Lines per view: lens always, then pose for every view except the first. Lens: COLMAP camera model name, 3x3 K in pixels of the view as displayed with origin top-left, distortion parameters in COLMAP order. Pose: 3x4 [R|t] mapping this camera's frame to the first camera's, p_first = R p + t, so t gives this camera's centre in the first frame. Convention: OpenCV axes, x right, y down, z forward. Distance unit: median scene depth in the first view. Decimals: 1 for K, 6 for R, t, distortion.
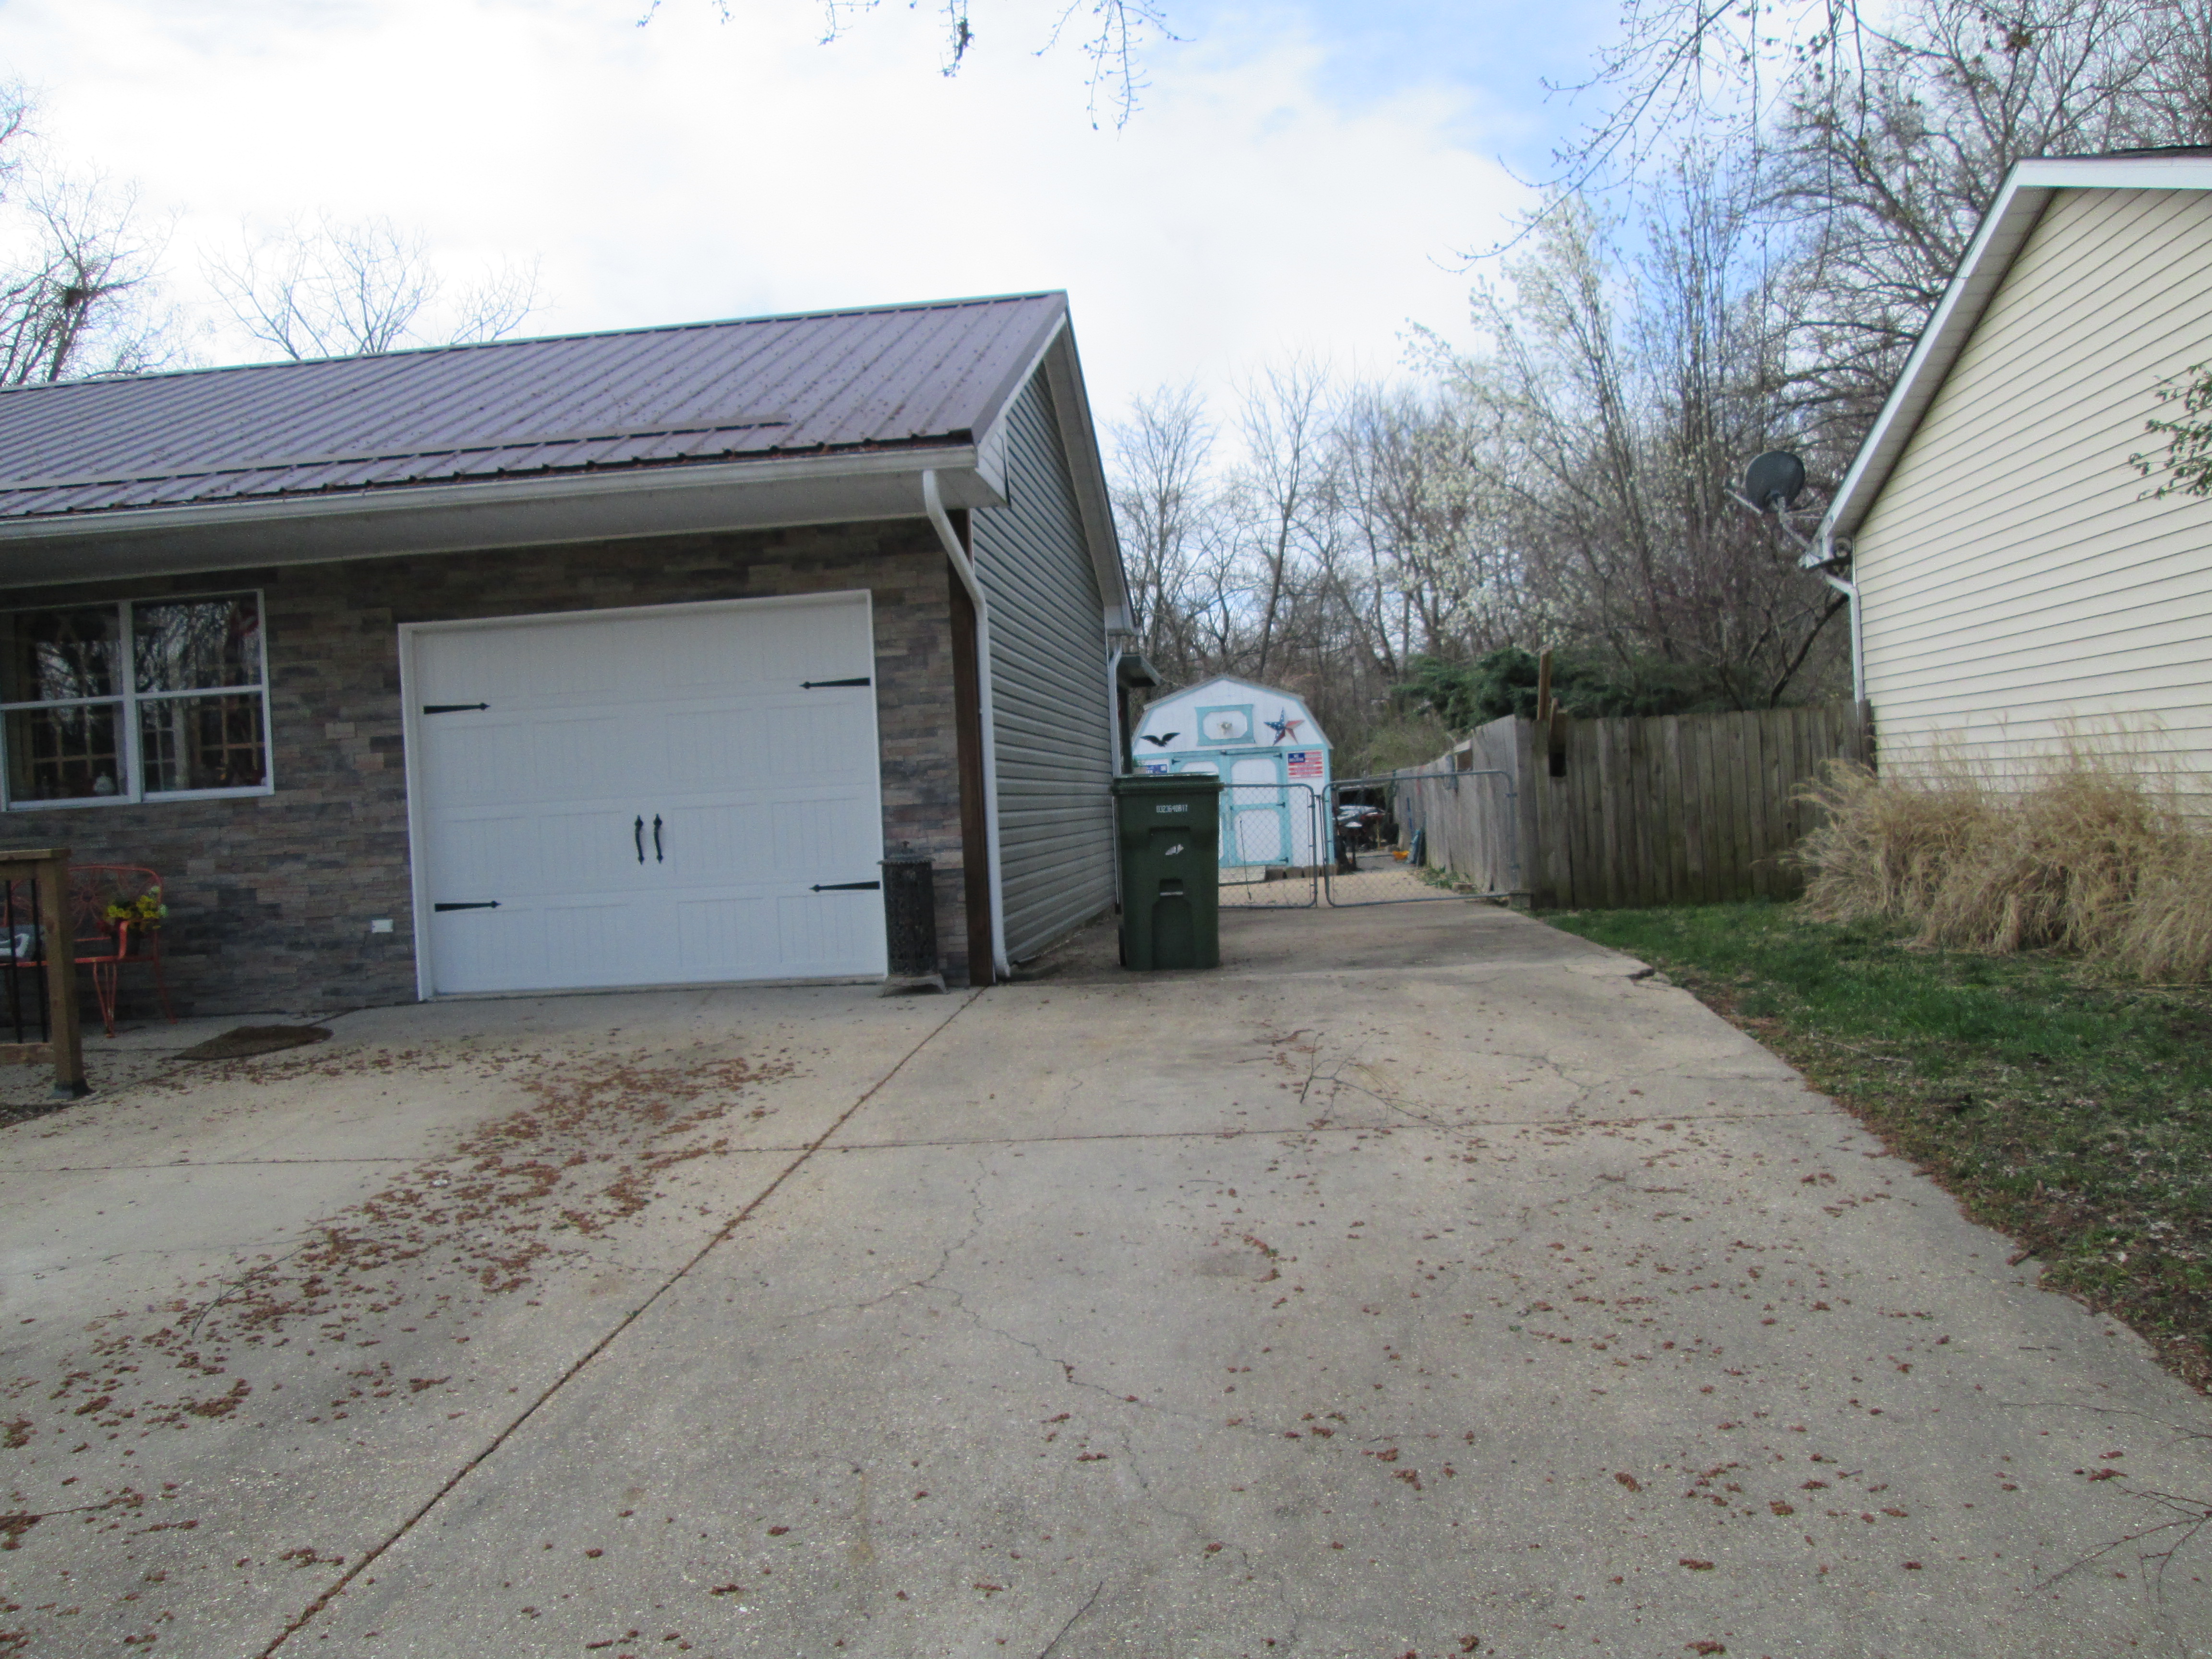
lens RADIAL K [[1823.9, 0, 1102.9], [0, 1823.9, 835.4], [0, 0, 1]] dist [-0.057466, 0.034305]
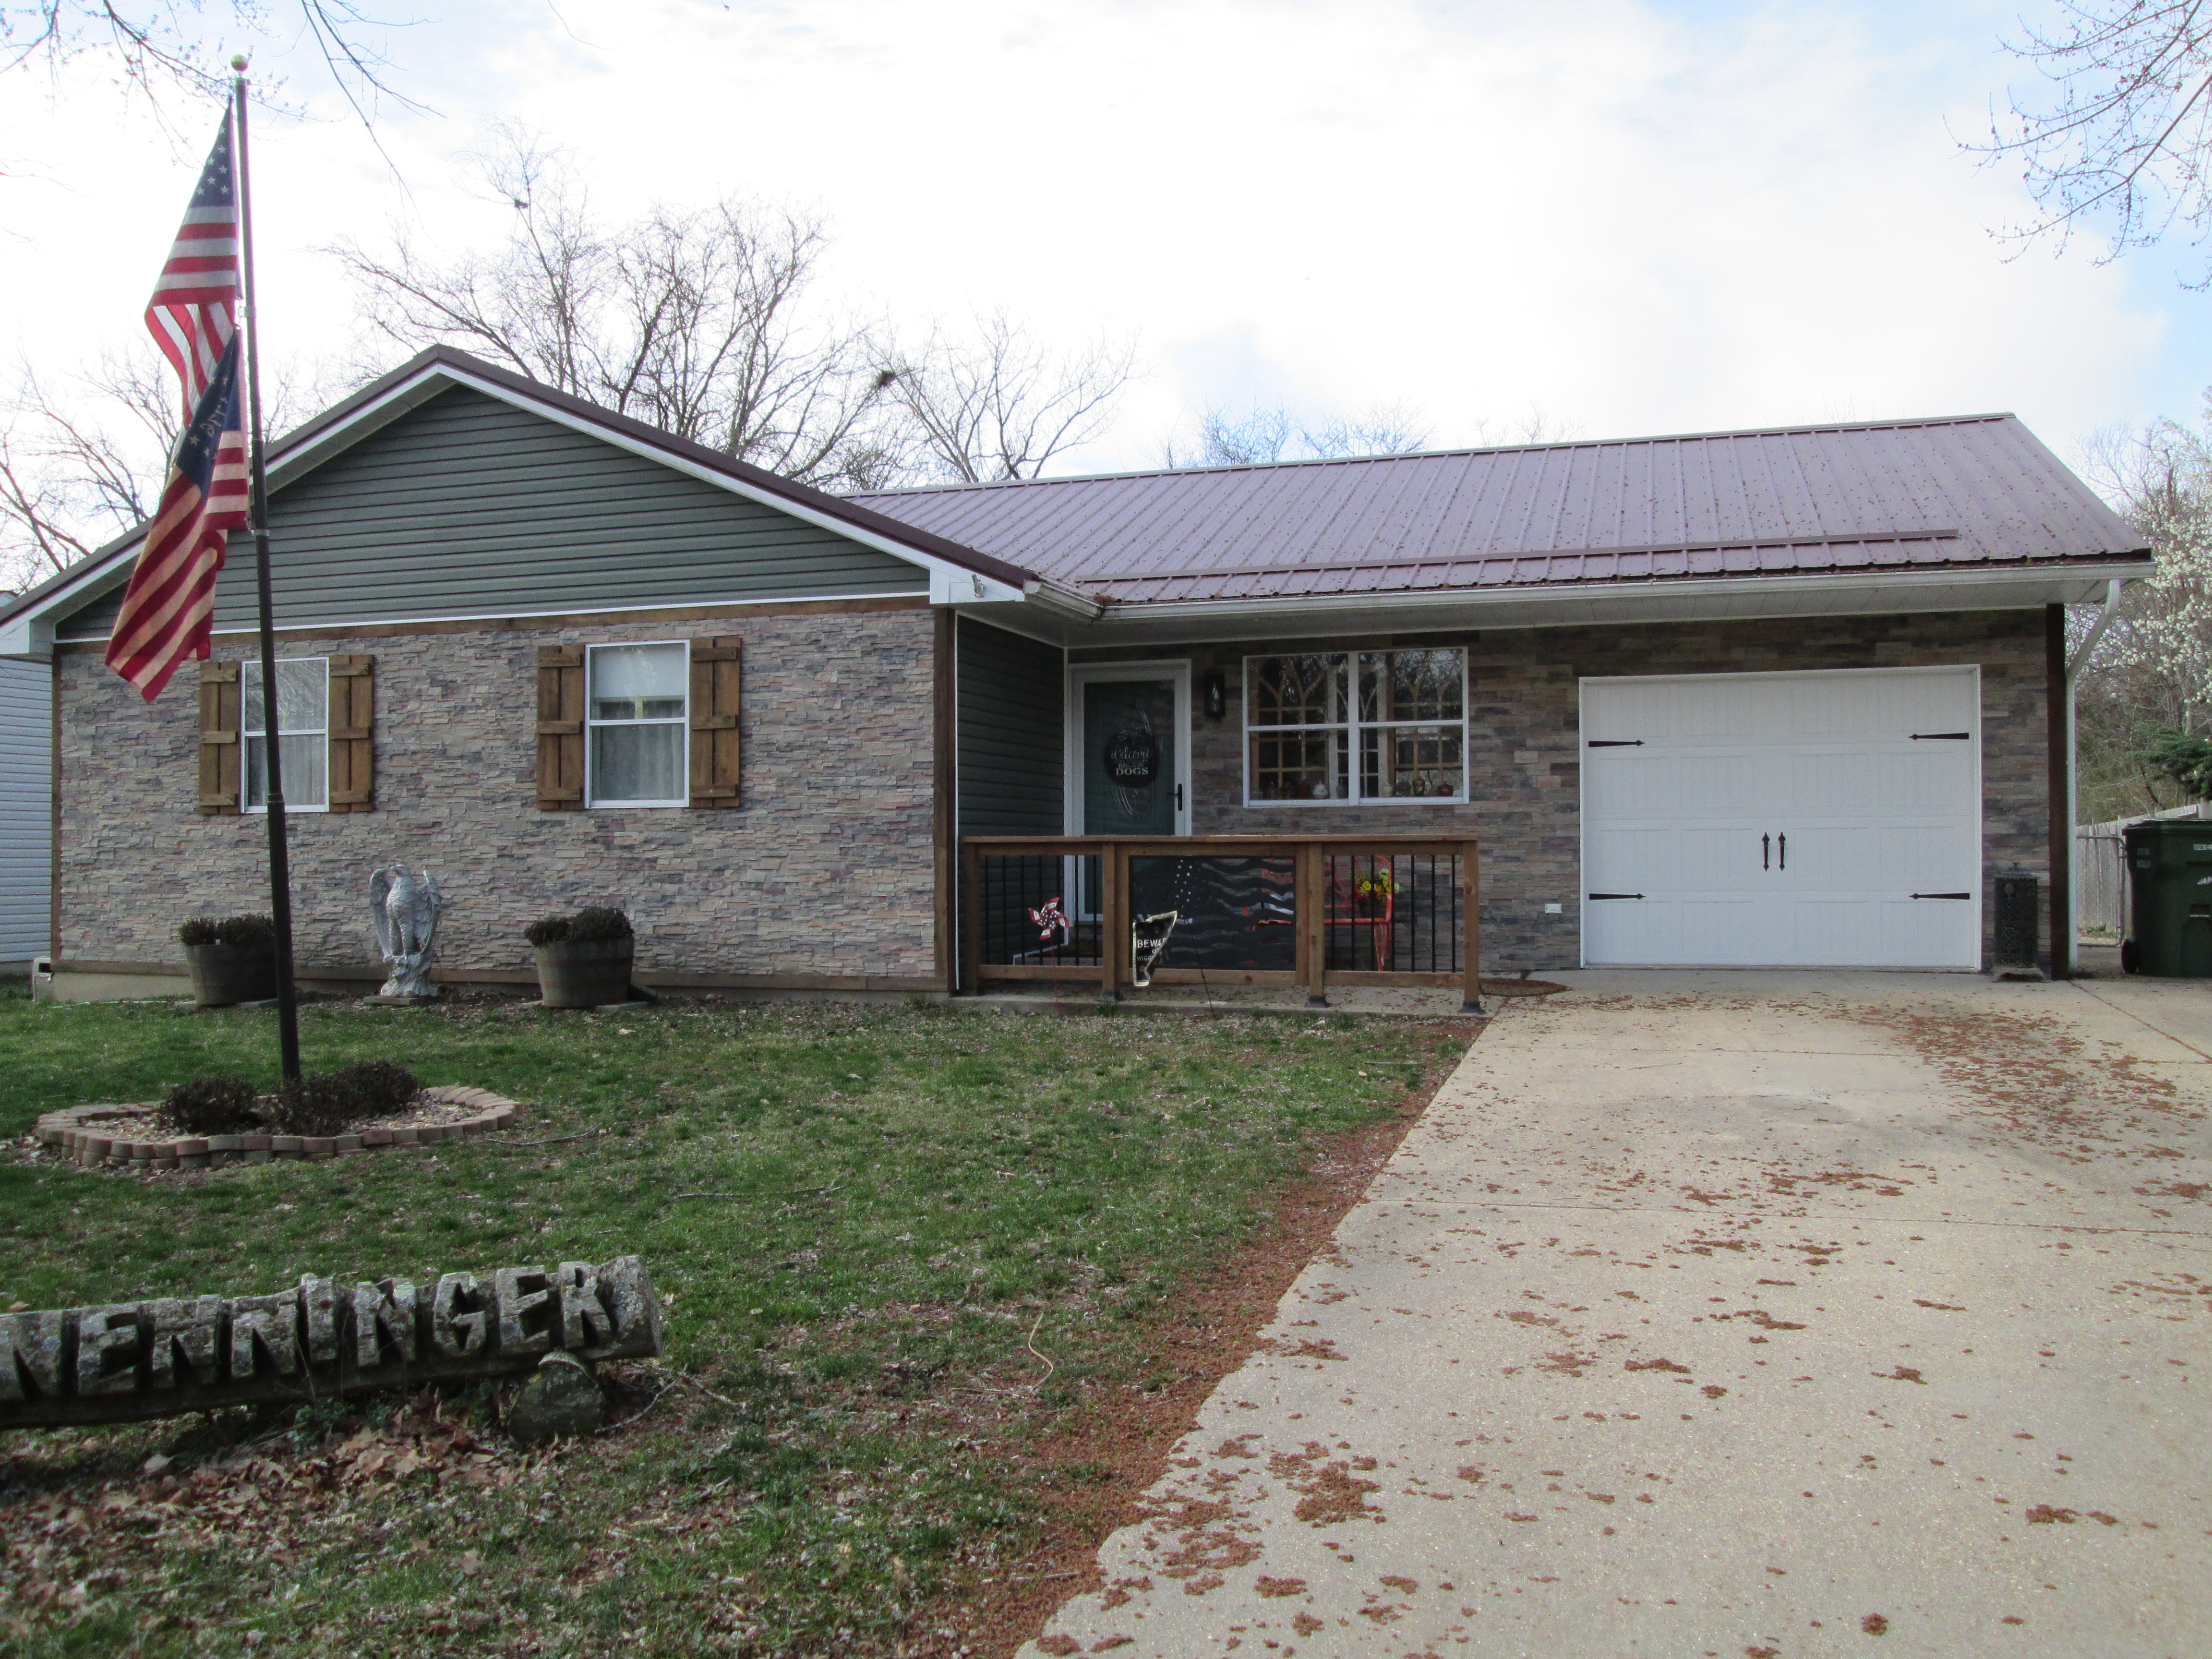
lens RADIAL K [[1823.9, 0, 1102.9], [0, 1823.9, 835.4], [0, 0, 1]] dist [-0.057466, 0.034305]
pose [[0.978580, 0.046572, -0.200529, -0.456723], [-0.051546, 0.998477, -0.019649, 0.040217], [0.199308, 0.029564, 0.979491, -0.347750]]
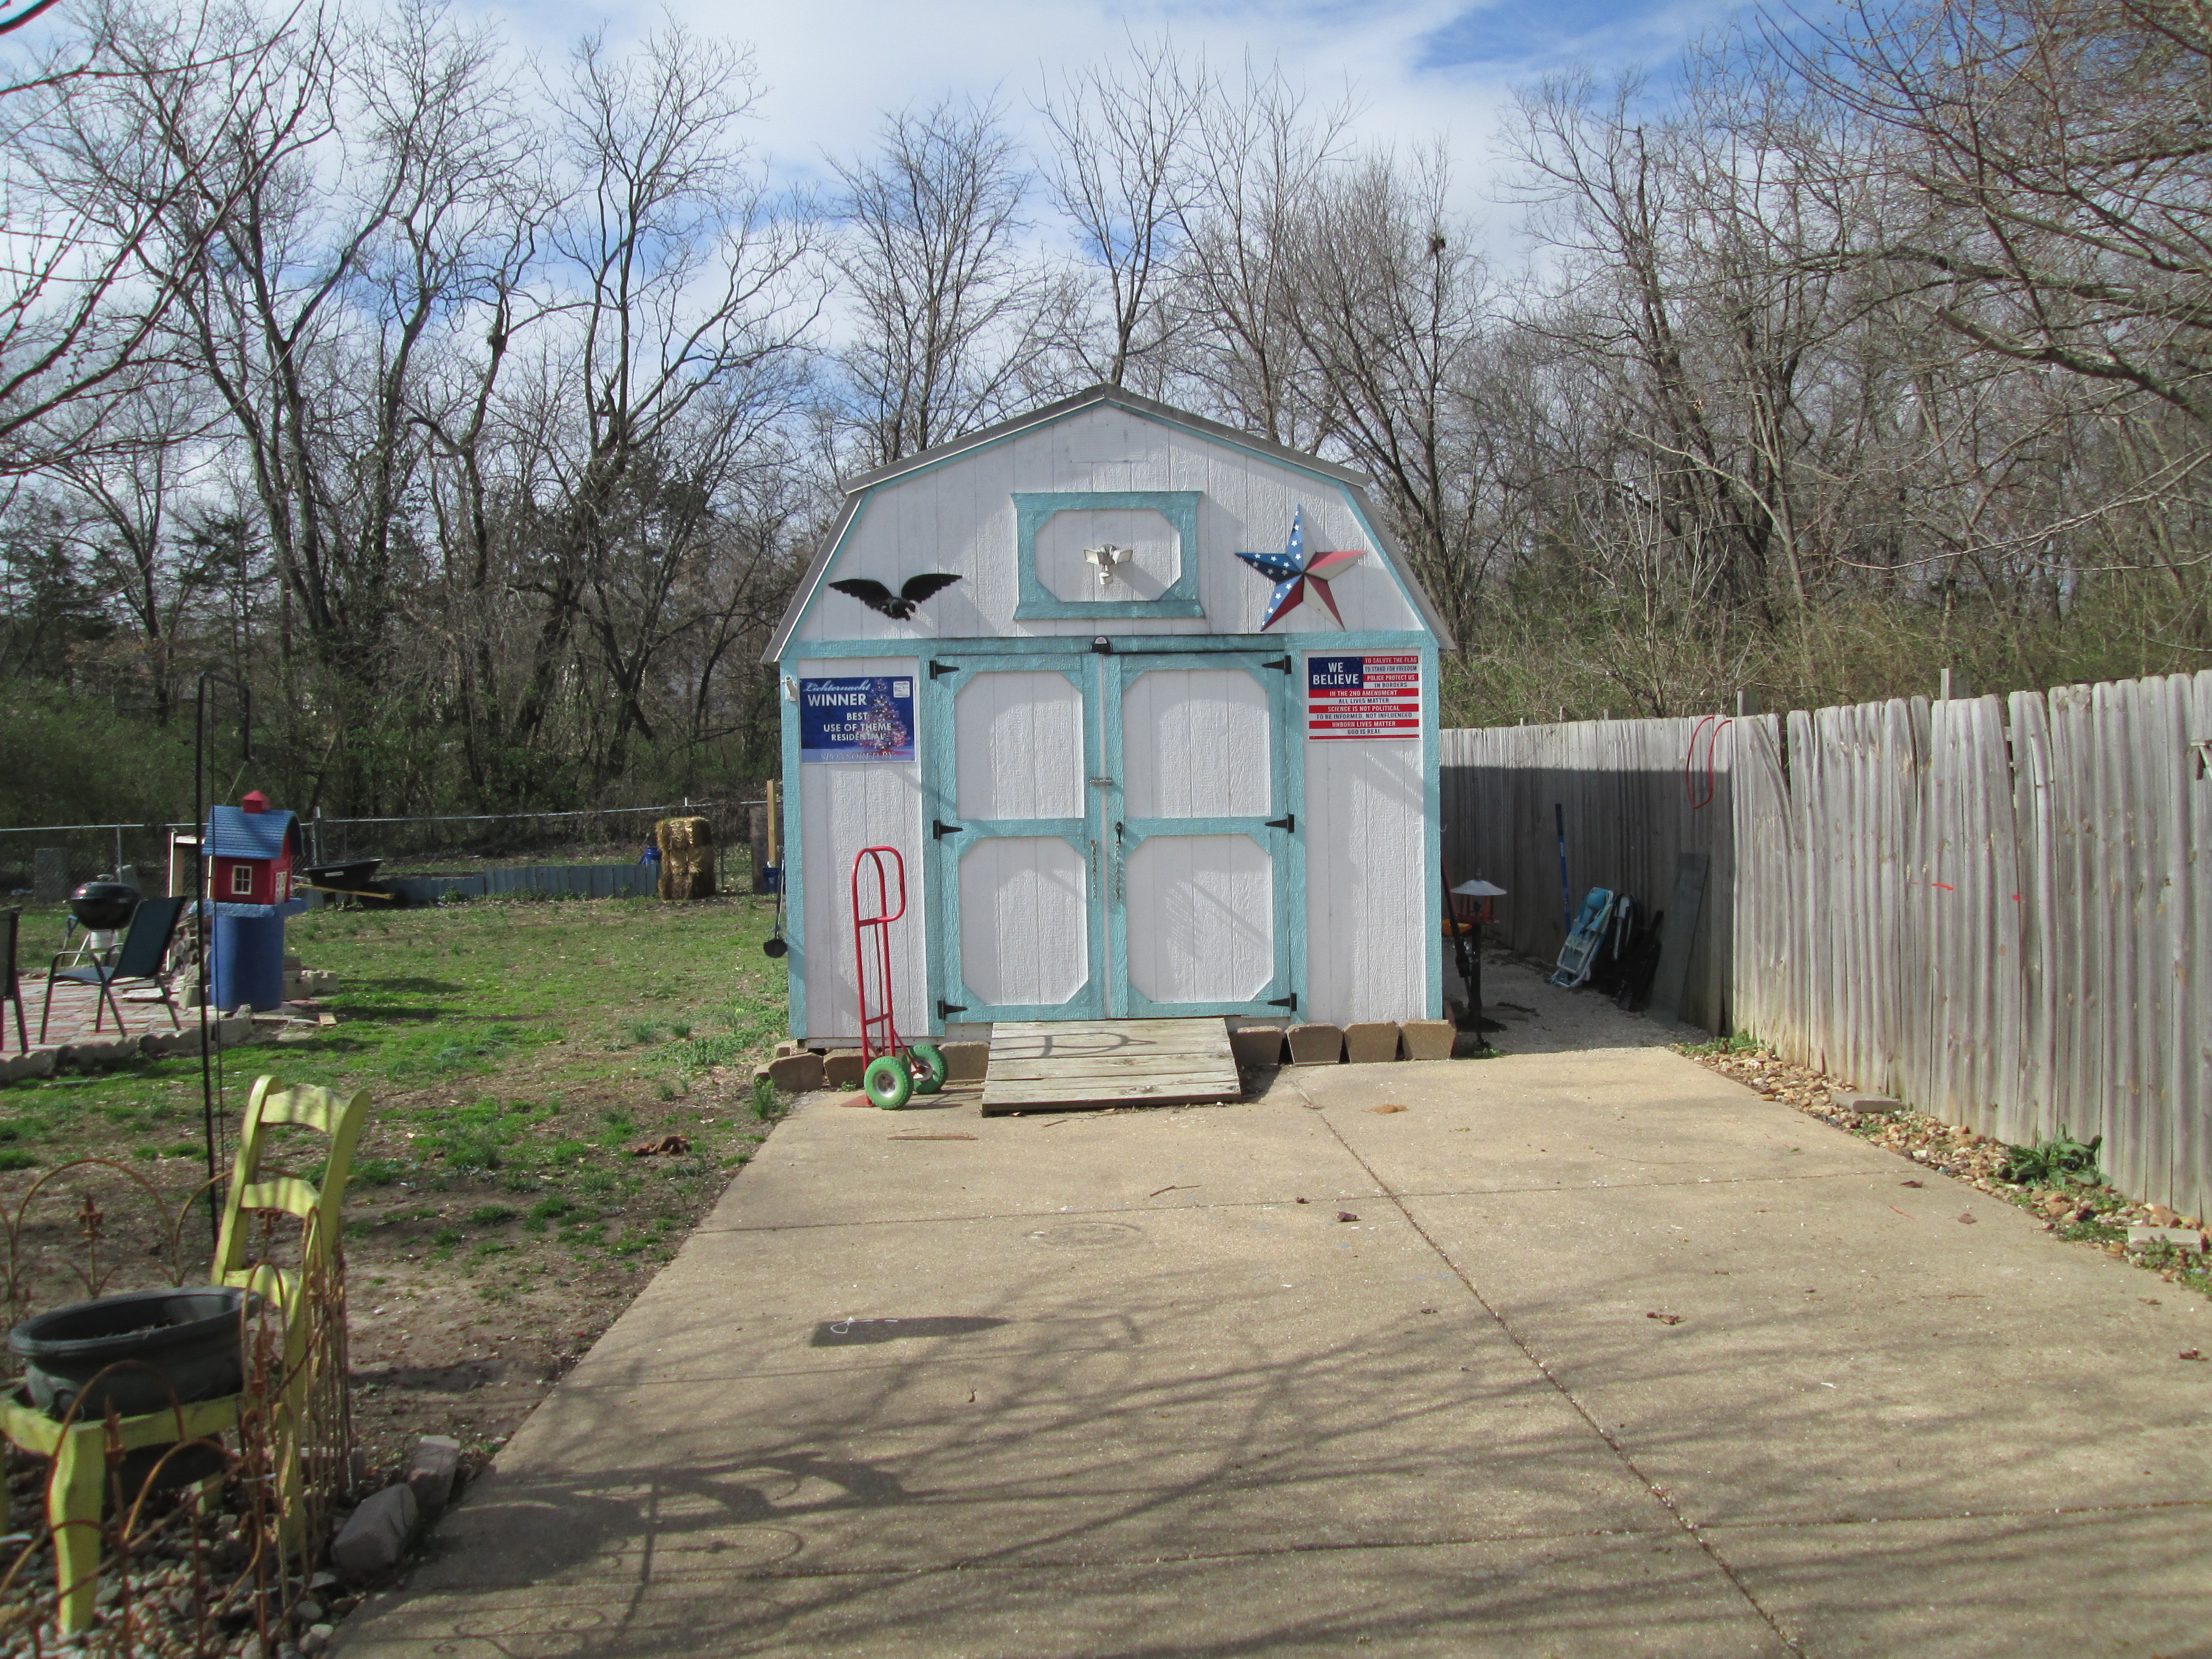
lens RADIAL K [[1823.9, 0, 1102.9], [0, 1823.9, 835.4], [0, 0, 1]] dist [-0.057466, 0.034305]
pose [[0.991728, 0.019312, 0.126898, 0.083589], [-0.022291, 0.999507, 0.022097, -0.062796], [-0.126408, -0.024743, 0.991670, 2.084149]]
